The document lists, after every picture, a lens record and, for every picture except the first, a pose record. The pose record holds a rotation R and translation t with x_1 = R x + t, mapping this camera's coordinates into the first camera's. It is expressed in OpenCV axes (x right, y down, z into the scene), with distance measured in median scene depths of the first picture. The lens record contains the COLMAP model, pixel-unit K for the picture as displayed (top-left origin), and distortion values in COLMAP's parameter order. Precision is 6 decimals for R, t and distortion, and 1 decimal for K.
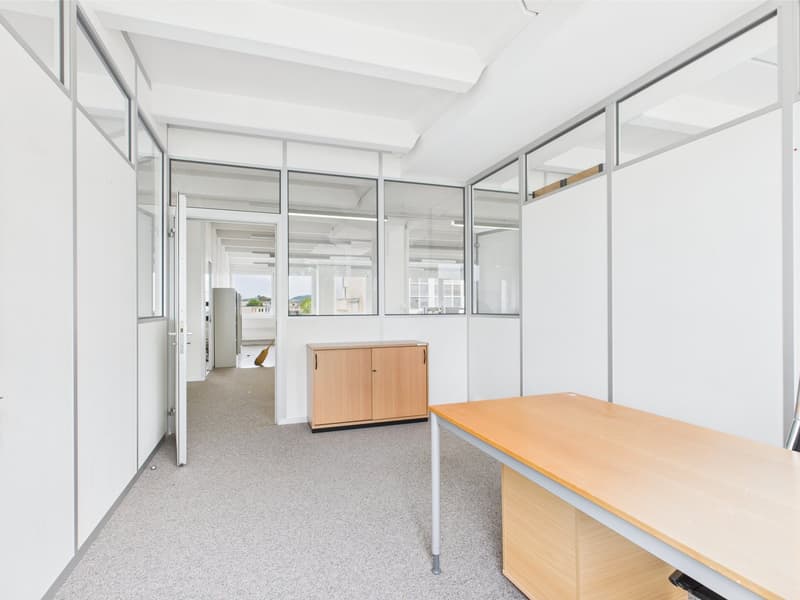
lens RADIAL K [[419.0, 0, 396.9], [0, 419.0, 310.8], [0, 0, 1]] dist [0.001917, -0.000550]
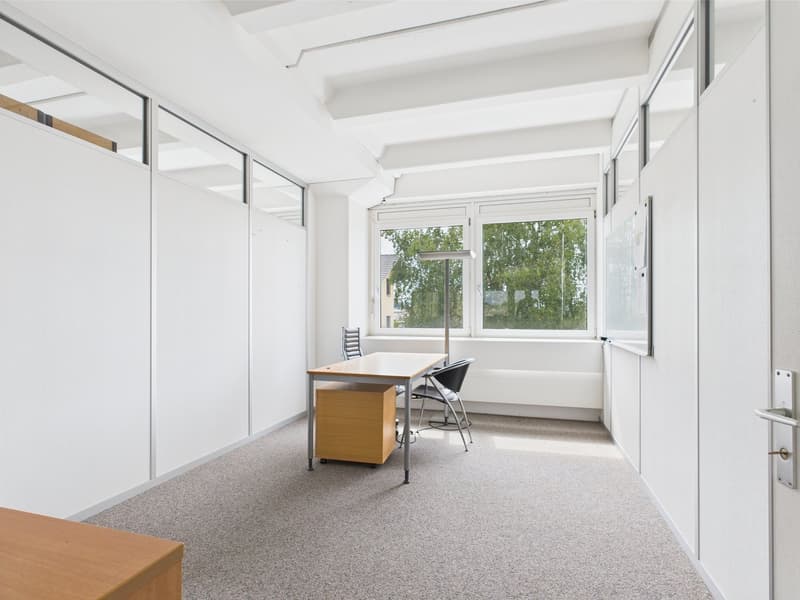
lens RADIAL K [[419.0, 0, 396.9], [0, 419.0, 310.8], [0, 0, 1]] dist [0.001917, -0.000550]
pose [[-0.811842, 0.004046, 0.583863, -0.579560], [0.004172, 0.999991, -0.001128, -0.011118], [-0.583862, 0.001521, -0.811851, 1.677610]]
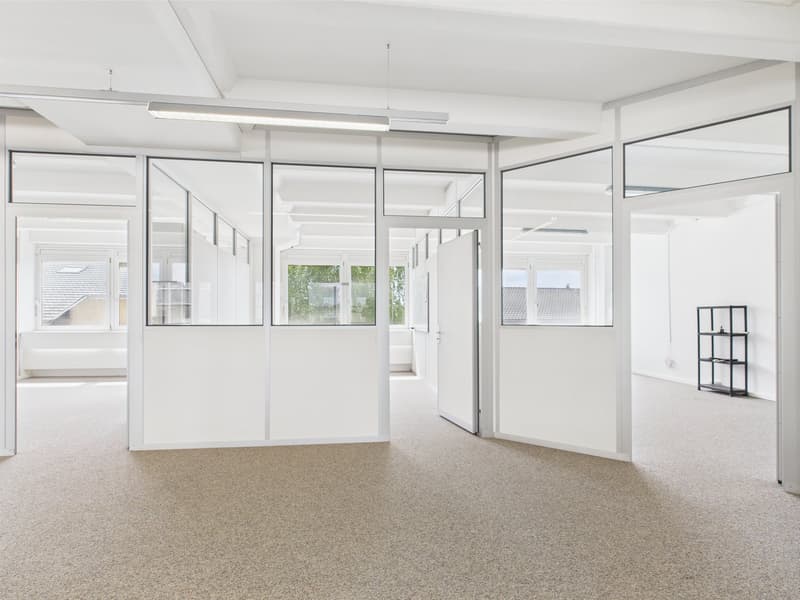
lens RADIAL K [[419.0, 0, 396.9], [0, 419.0, 310.8], [0, 0, 1]] dist [0.001917, -0.000550]
pose [[-0.979707, 0.006076, 0.200343, -0.735128], [0.005120, 0.999973, -0.005292, -0.019569], [-0.200370, -0.004159, -0.979711, 2.616170]]
